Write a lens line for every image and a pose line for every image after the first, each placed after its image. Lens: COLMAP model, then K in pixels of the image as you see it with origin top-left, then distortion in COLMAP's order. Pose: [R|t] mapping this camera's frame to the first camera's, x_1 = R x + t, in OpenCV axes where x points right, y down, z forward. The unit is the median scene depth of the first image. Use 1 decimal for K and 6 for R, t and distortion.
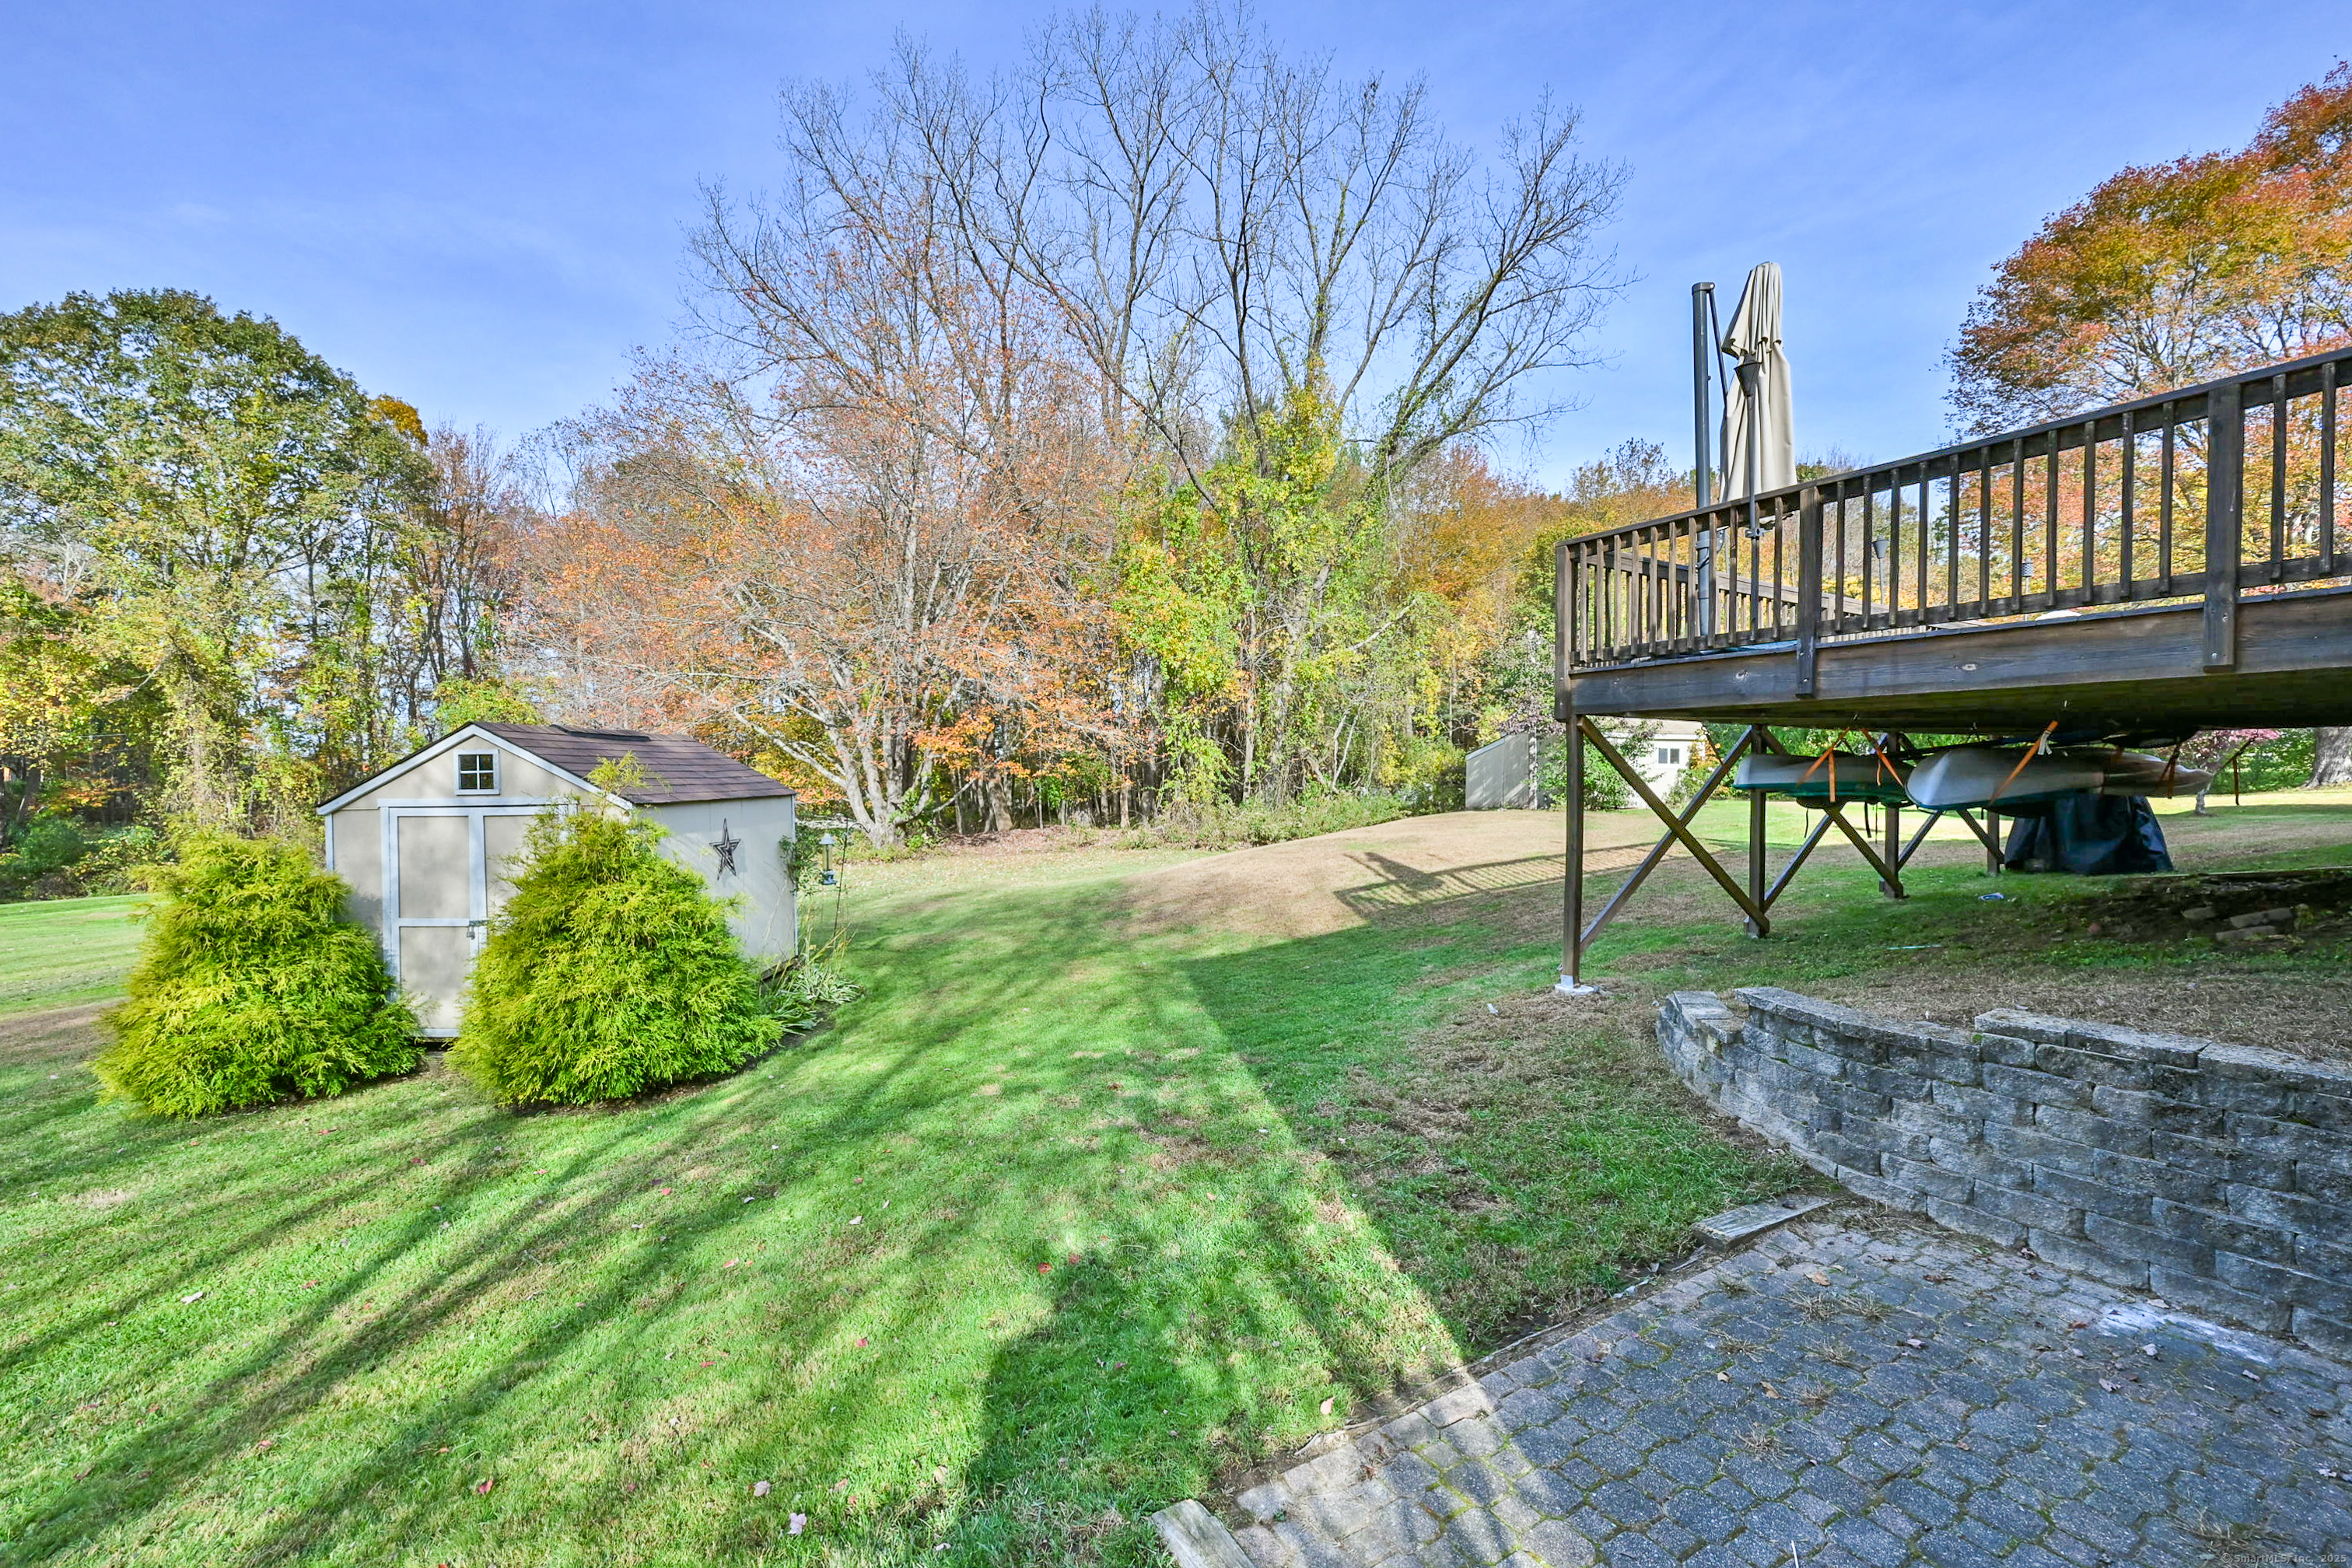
lens RADIAL K [[930.9, 0, 1176.0], [0, 930.9, 784.0], [0, 0, 1]] dist [-0.002584, -0.000108]
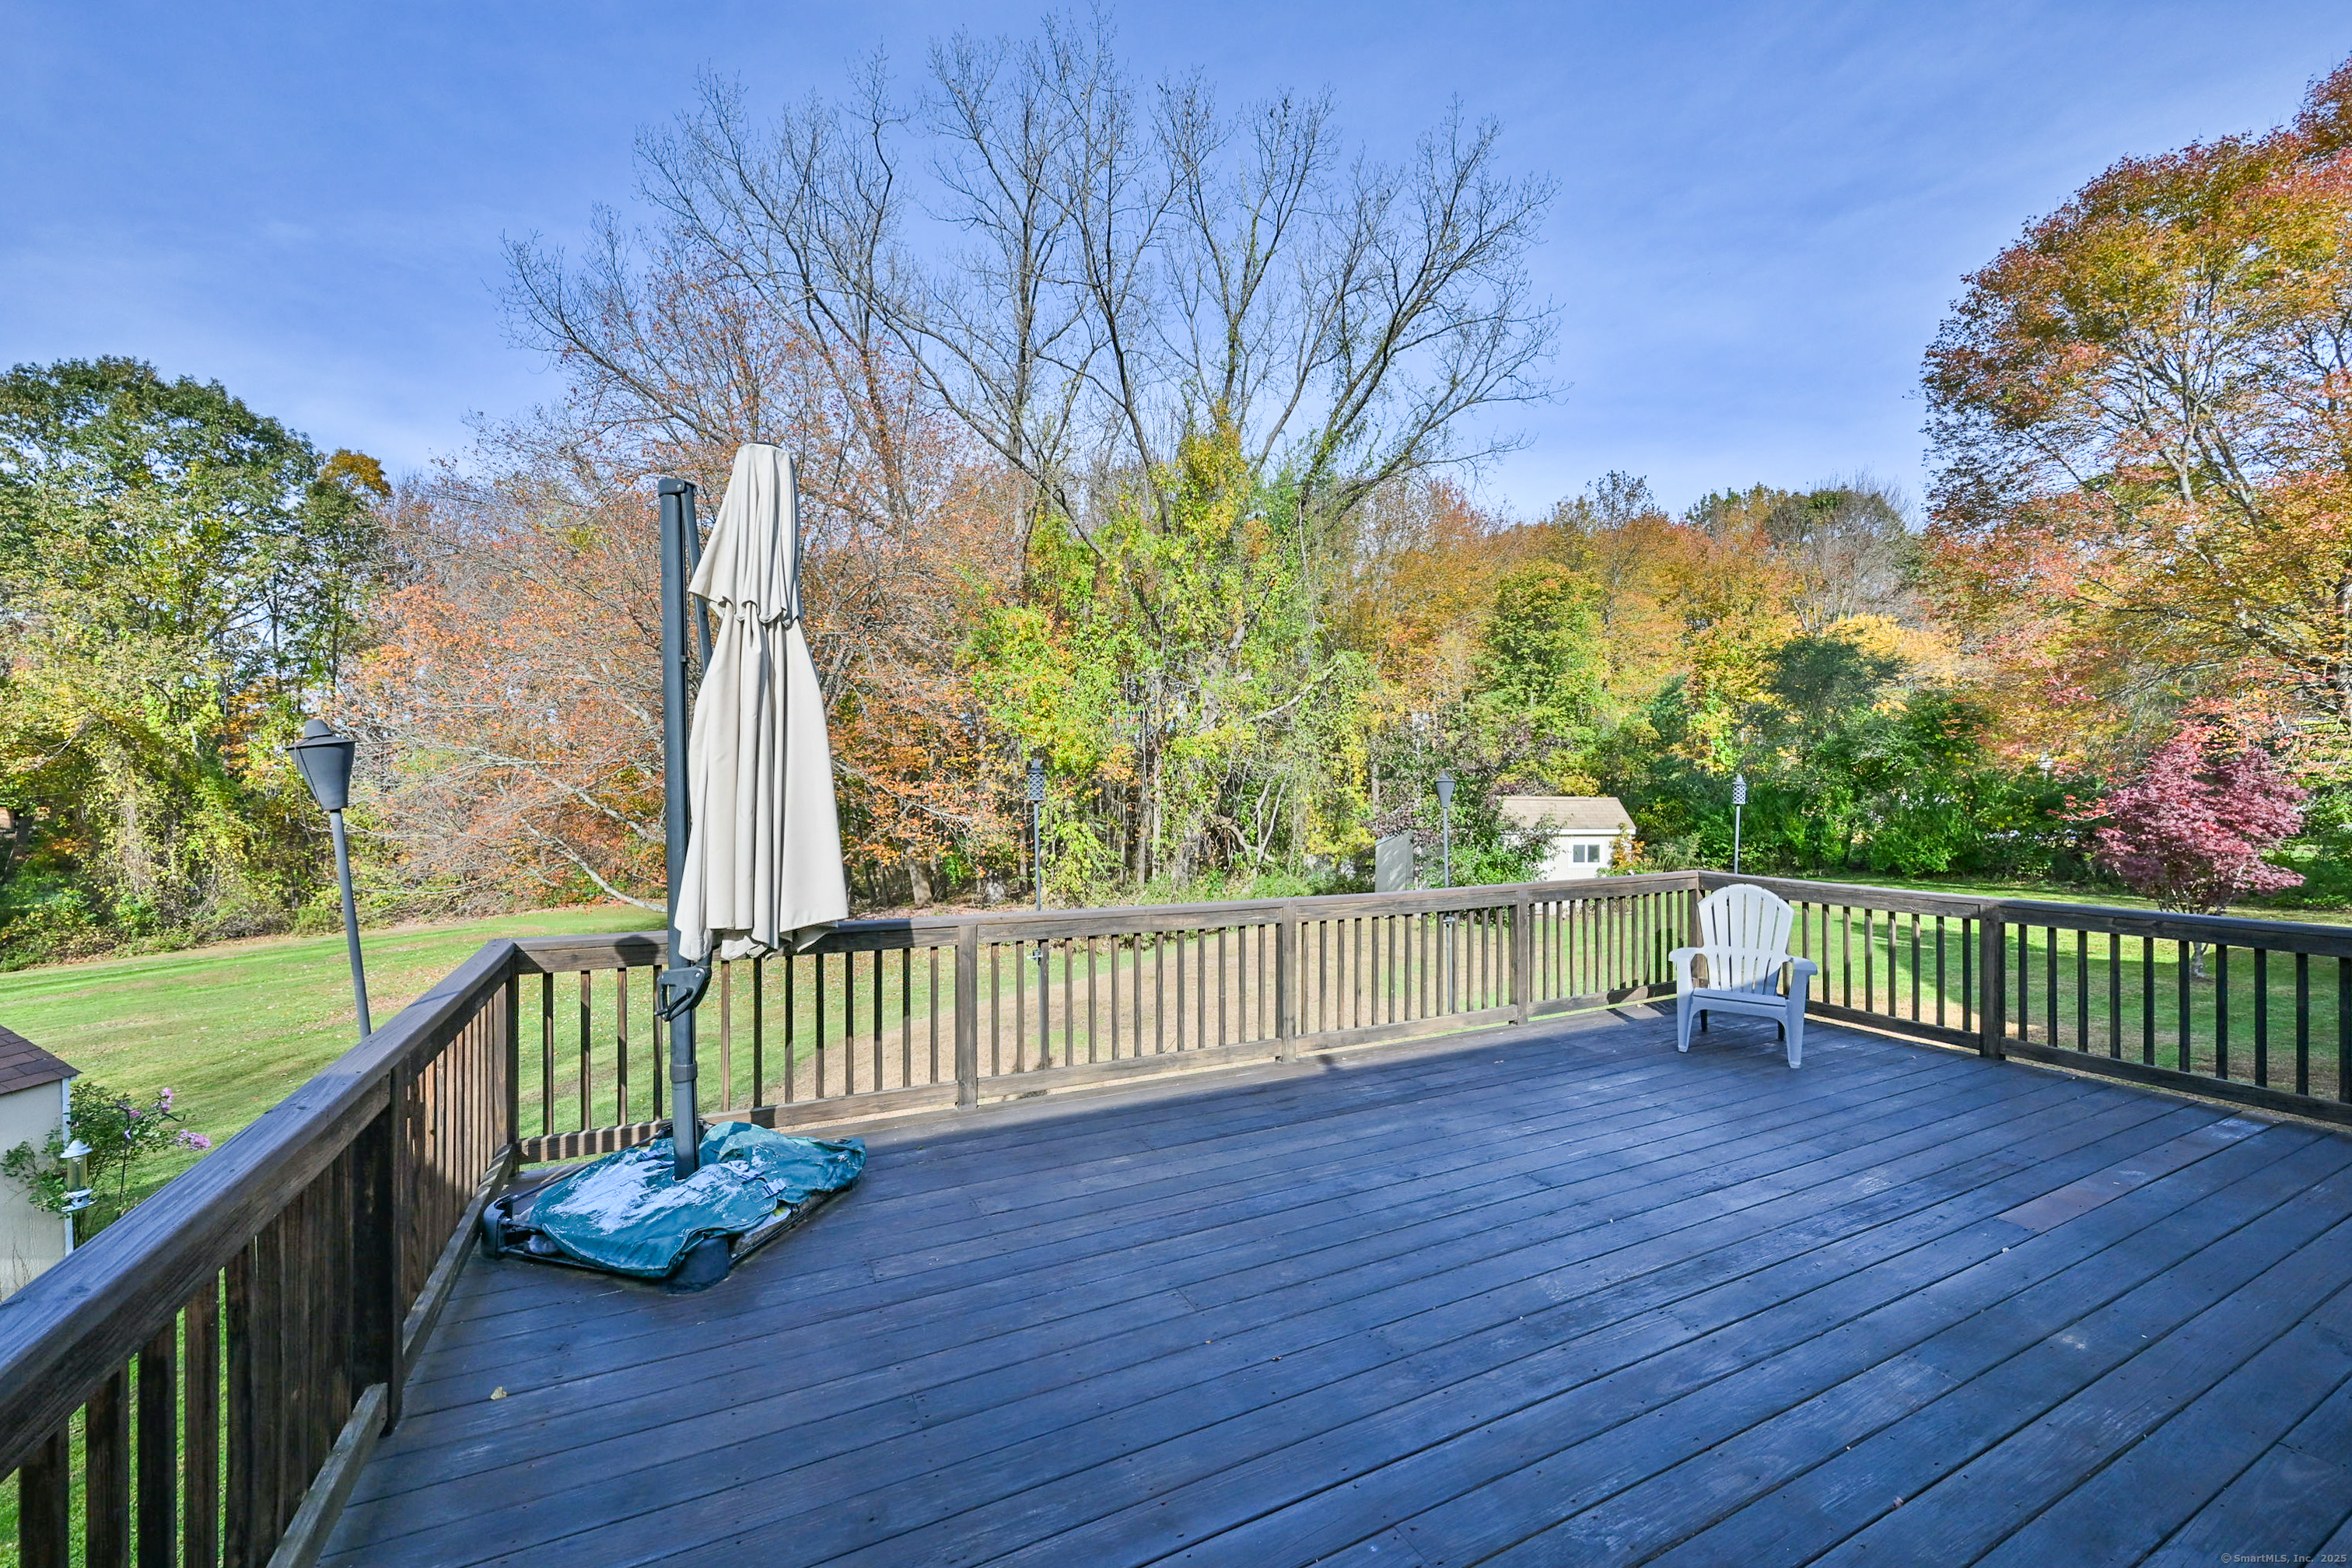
lens RADIAL K [[923.4, 0, 1176.0], [0, 923.4, 784.0], [0, 0, 1]] dist [0.007761, -0.004526]
pose [[0.997844, 0.001361, -0.065612, 0.161281], [-0.002490, 0.999850, -0.017134, -0.062385], [0.065579, 0.017260, 0.997698, 0.089964]]
